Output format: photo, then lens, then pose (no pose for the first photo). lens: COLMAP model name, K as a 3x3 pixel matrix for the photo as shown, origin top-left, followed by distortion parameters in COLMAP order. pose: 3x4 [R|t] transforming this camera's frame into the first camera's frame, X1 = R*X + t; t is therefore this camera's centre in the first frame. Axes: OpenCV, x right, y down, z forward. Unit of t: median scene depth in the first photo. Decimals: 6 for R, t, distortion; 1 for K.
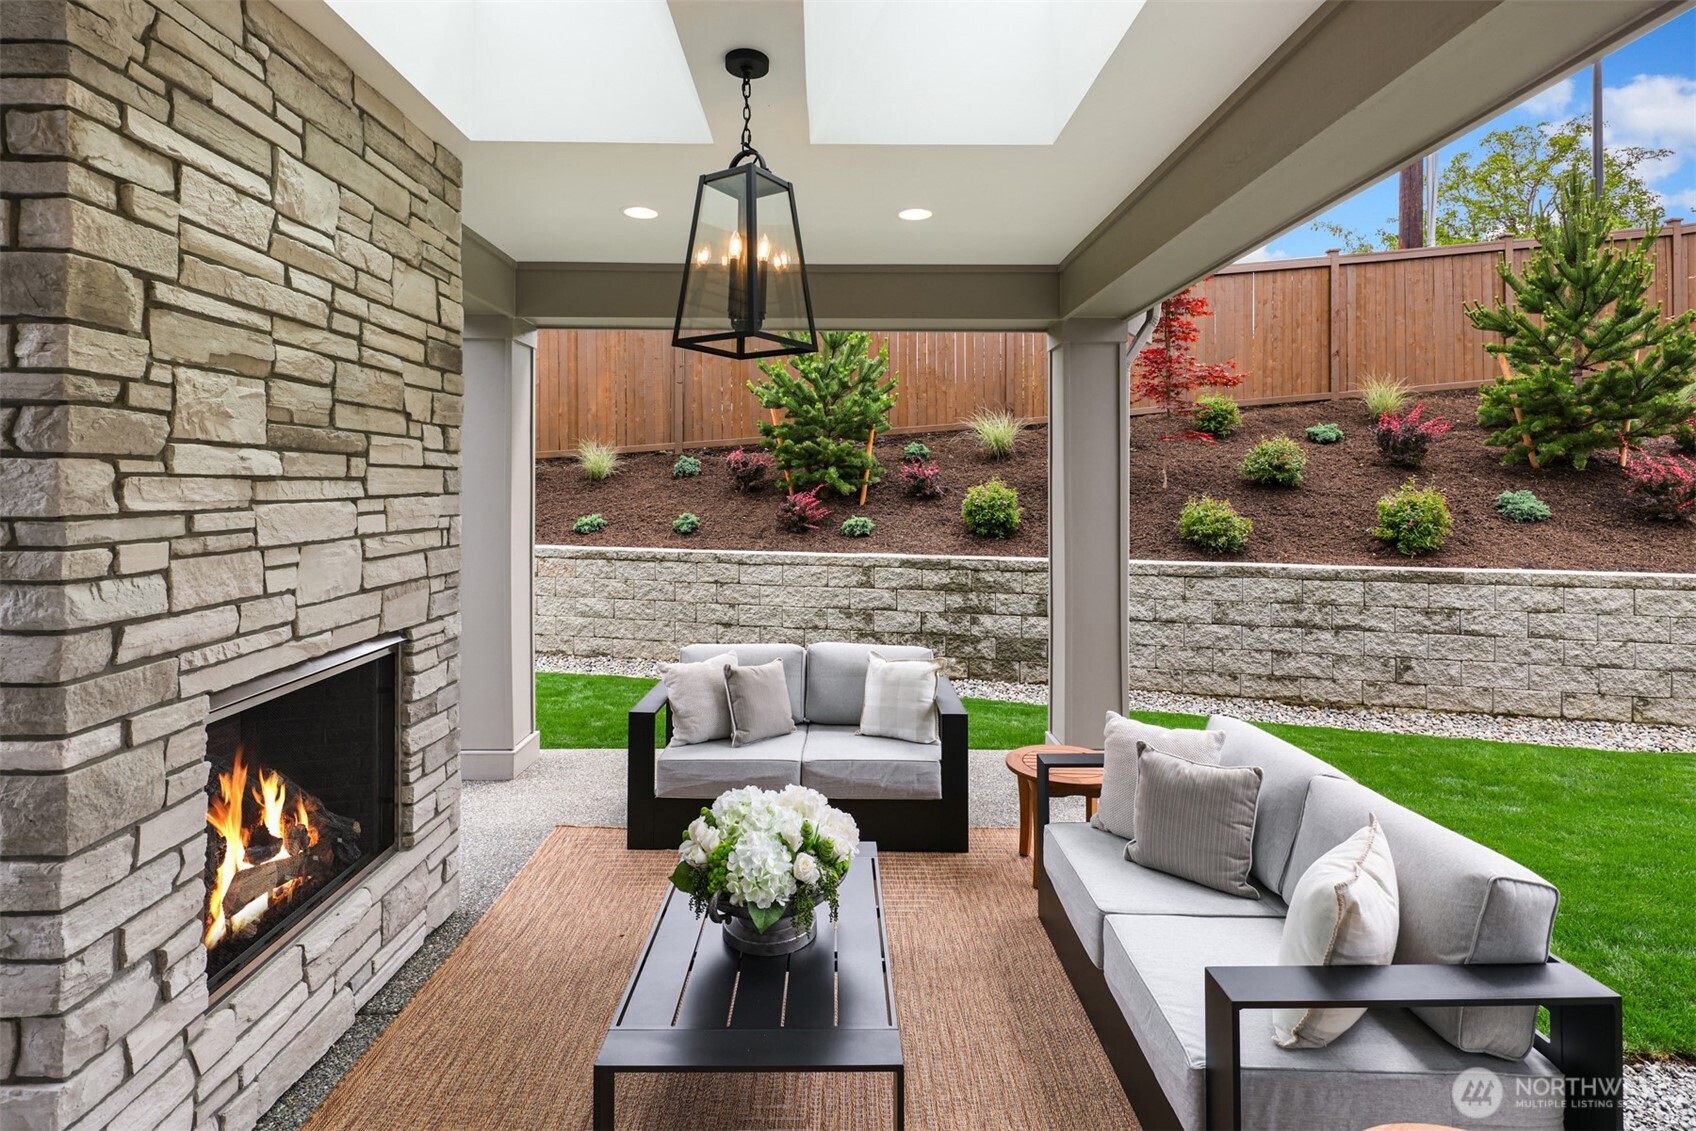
lens RADIAL K [[827.5, 0, 842.3], [0, 827.5, 483.9], [0, 0, 1]] dist [0.000778, -0.002037]
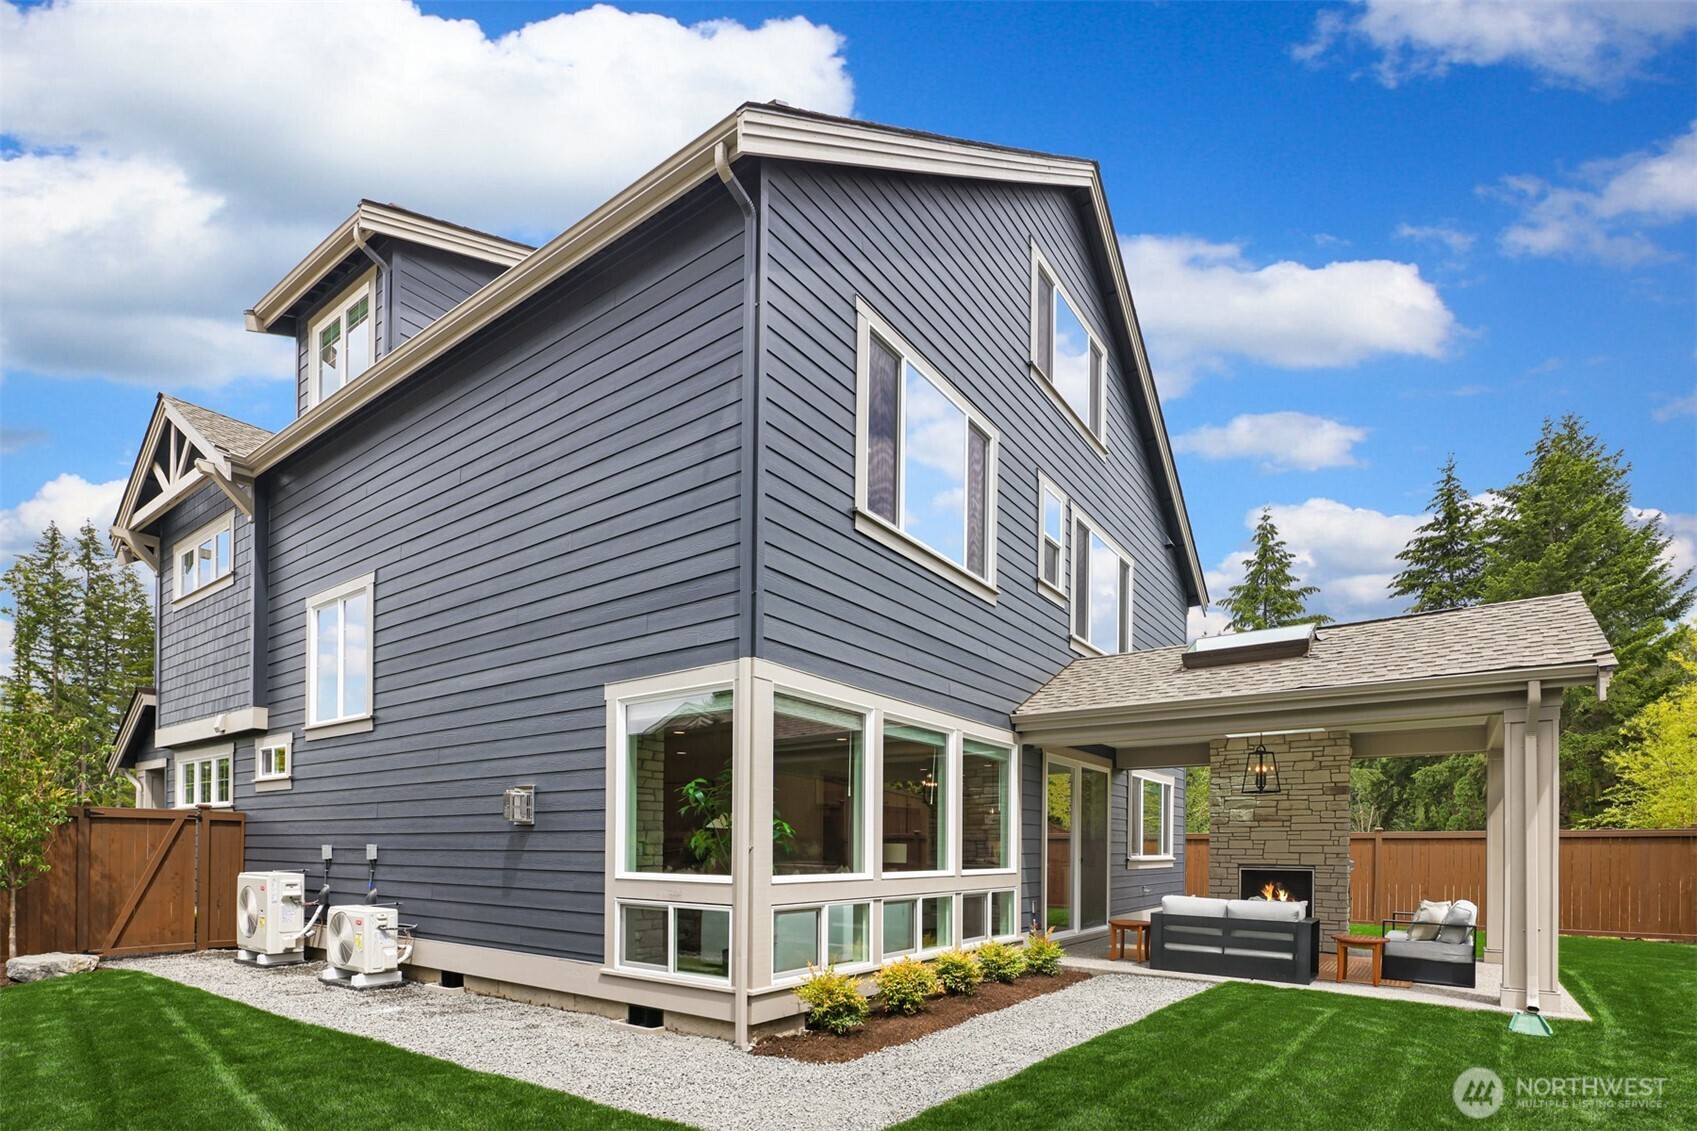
lens RADIAL K [[823.9, 0, 855.7], [0, 823.9, 846.9], [0, 0, 1]] dist [0.001564, -0.000229]
pose [[-0.591892, -0.009940, -0.805956, 1.714240], [-0.008813, 0.999944, -0.005861, 0.059138], [0.805969, 0.003634, -0.591947, 0.698399]]
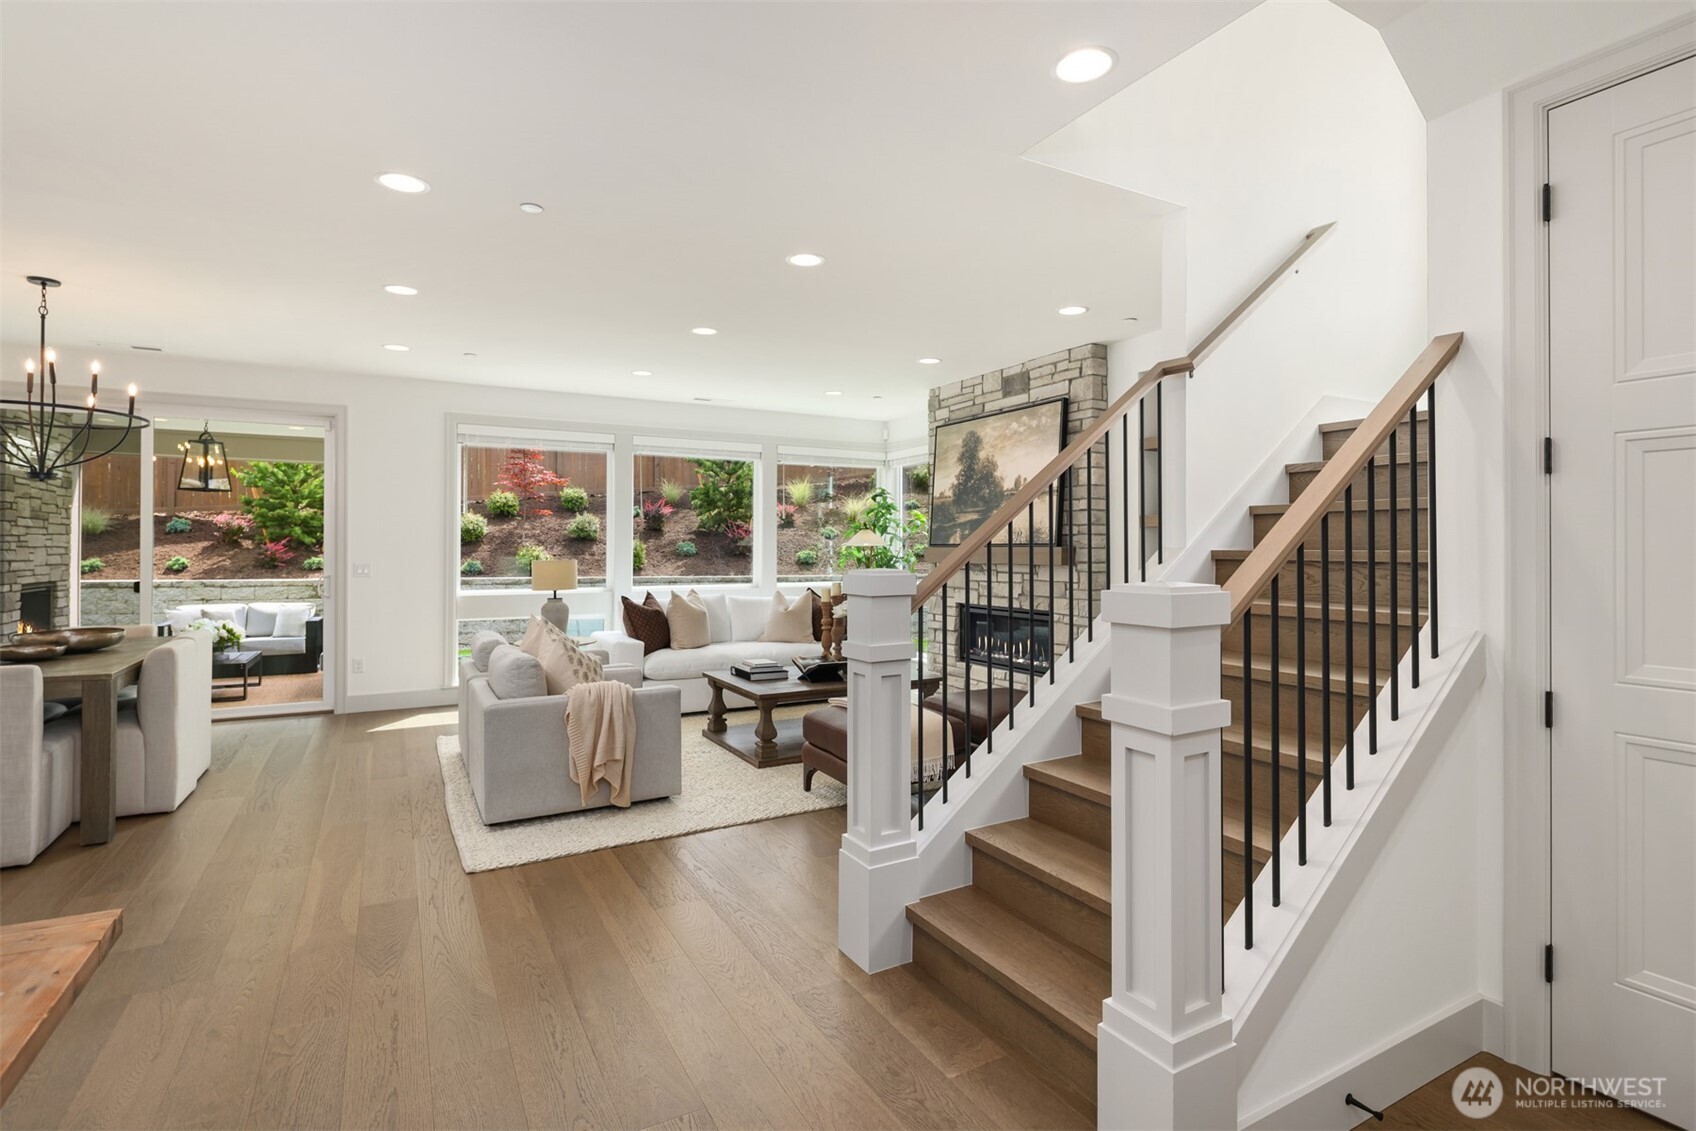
lens RADIAL K [[816.9, 0, 863.2], [0, 816.9, 535.4], [0, 0, 1]] dist [0.000485, -0.000697]
pose [[0.869675, 0.004746, 0.493602, 0.223083], [0.002220, 0.999906, -0.013524, 0.027758], [-0.493620, 0.012857, 0.869583, -1.253298]]
